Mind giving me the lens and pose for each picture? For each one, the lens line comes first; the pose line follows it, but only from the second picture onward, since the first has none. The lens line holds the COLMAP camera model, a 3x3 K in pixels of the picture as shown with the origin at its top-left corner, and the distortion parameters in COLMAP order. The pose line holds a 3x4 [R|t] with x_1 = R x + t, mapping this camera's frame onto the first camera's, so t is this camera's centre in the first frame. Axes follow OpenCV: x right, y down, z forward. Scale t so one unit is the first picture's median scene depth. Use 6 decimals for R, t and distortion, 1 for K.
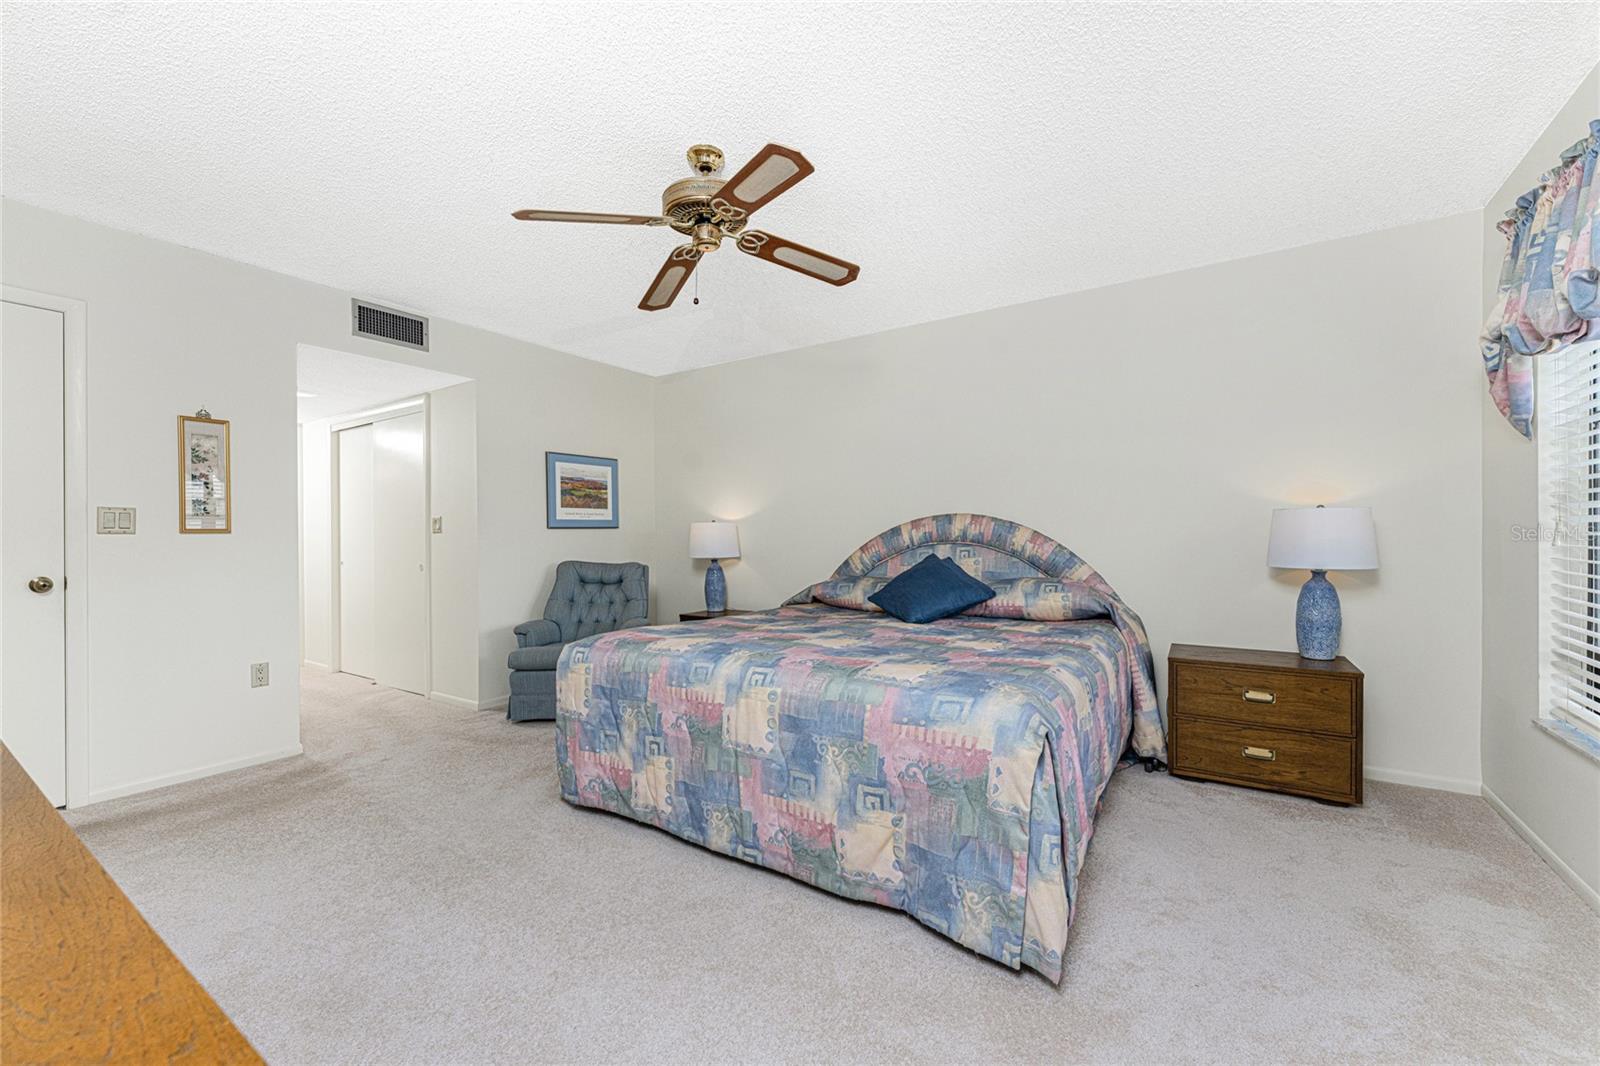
lens RADIAL K [[635.8, 0, 801.5], [0, 635.8, 543.3], [0, 0, 1]] dist [-0.000327, -0.000005]
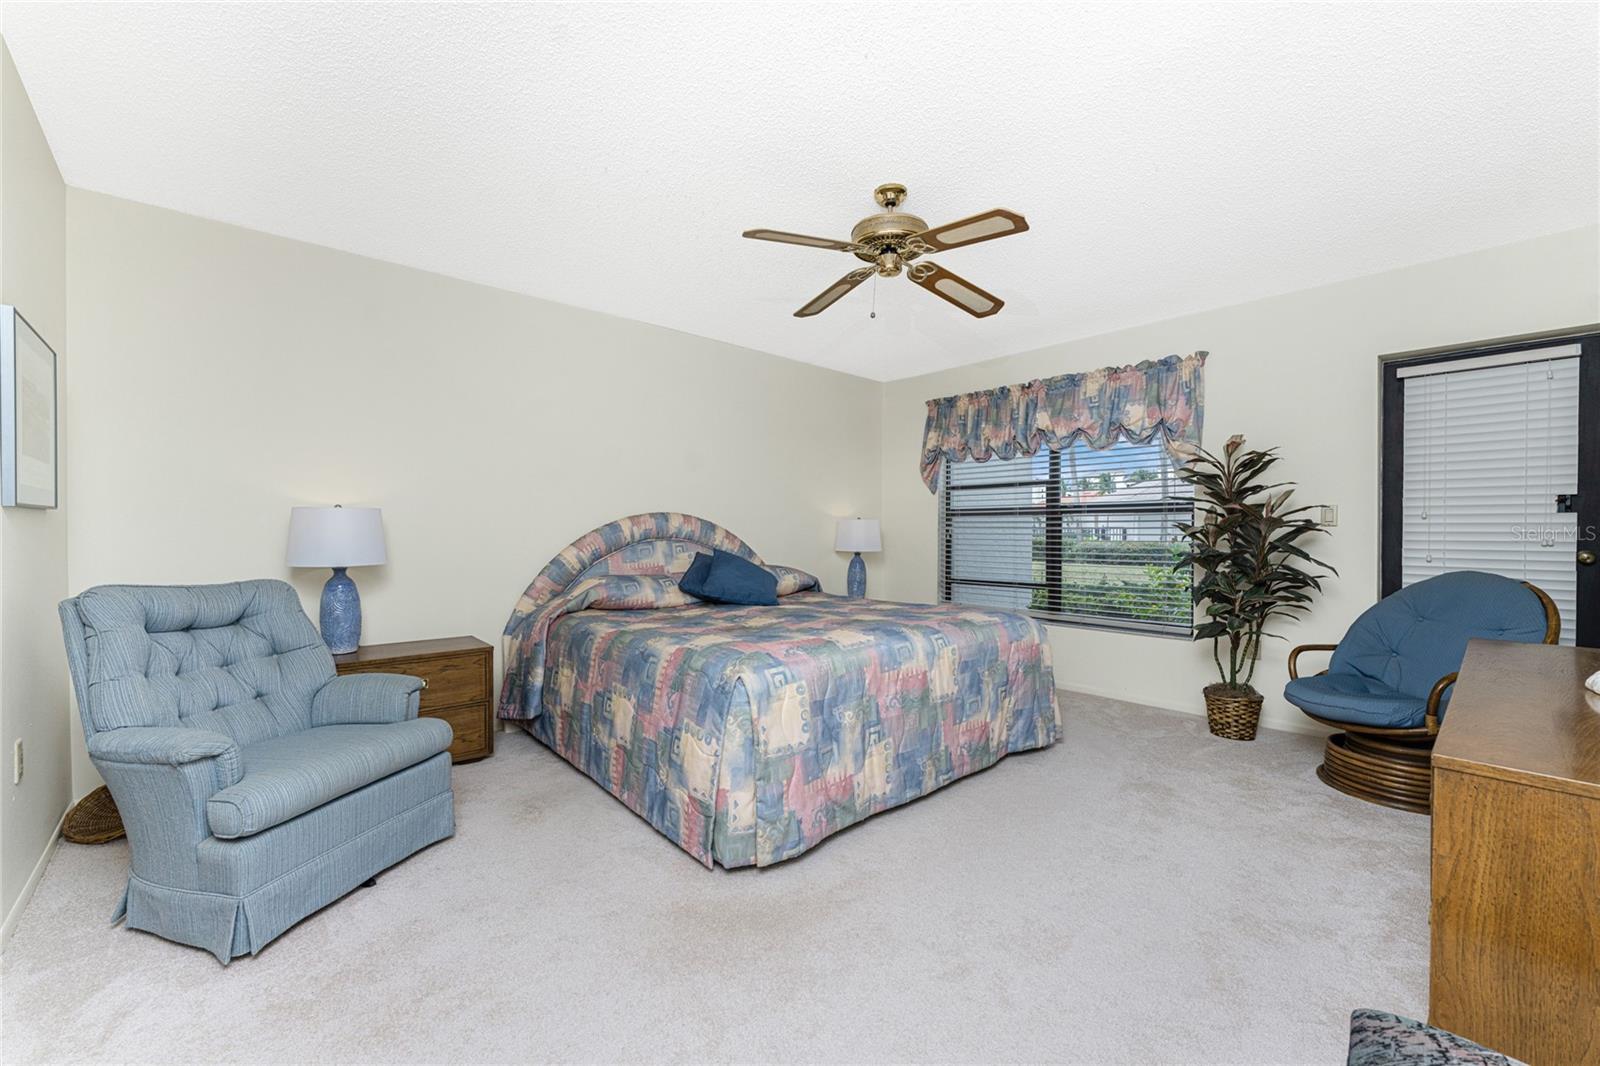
lens RADIAL K [[639.6, 0, 799.2], [0, 639.6, 537.9], [0, 0, 1]] dist [0.000198, 0.000017]
pose [[0.236124, 0.006174, 0.971703, -0.828828], [0.000193, 0.999979, -0.006401, 0.004397], [-0.971723, 0.001699, 0.236117, 0.573878]]
